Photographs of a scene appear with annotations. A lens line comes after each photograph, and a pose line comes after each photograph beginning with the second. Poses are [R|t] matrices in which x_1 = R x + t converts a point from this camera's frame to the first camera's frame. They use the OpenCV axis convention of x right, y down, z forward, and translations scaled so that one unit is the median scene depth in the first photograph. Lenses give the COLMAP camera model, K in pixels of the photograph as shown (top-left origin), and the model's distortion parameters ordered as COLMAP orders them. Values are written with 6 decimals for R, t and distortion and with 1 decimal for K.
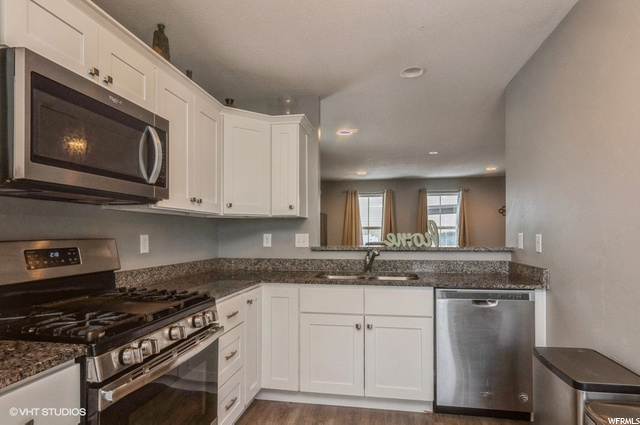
lens RADIAL K [[354.1, 0, 321.3], [0, 354.1, 233.4], [0, 0, 1]] dist [0.000230, 0.000417]
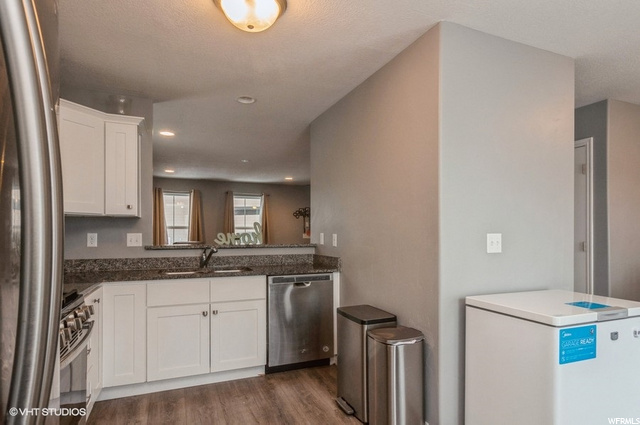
lens RADIAL K [[363.2, 0, 320.8], [0, 363.2, 234.8], [0, 0, 1]] dist [-0.000756, -0.000172]
pose [[0.842940, 0.000776, 0.538007, -0.190549], [-0.003443, 0.999986, 0.003951, -0.000364], [-0.537997, -0.005182, 0.842931, -0.179558]]
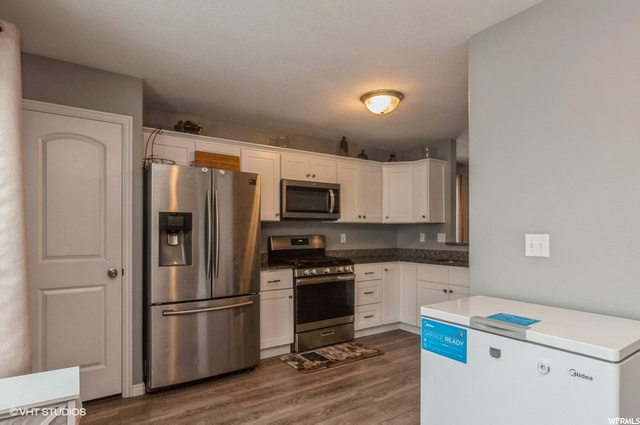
lens RADIAL K [[354.1, 0, 321.3], [0, 354.1, 233.4], [0, 0, 1]] dist [0.000230, 0.000417]
pose [[0.704637, 0.002507, -0.709563, 0.755584], [-0.000262, 0.999995, 0.003273, -0.004477], [0.709567, -0.002120, 0.704634, -0.478050]]
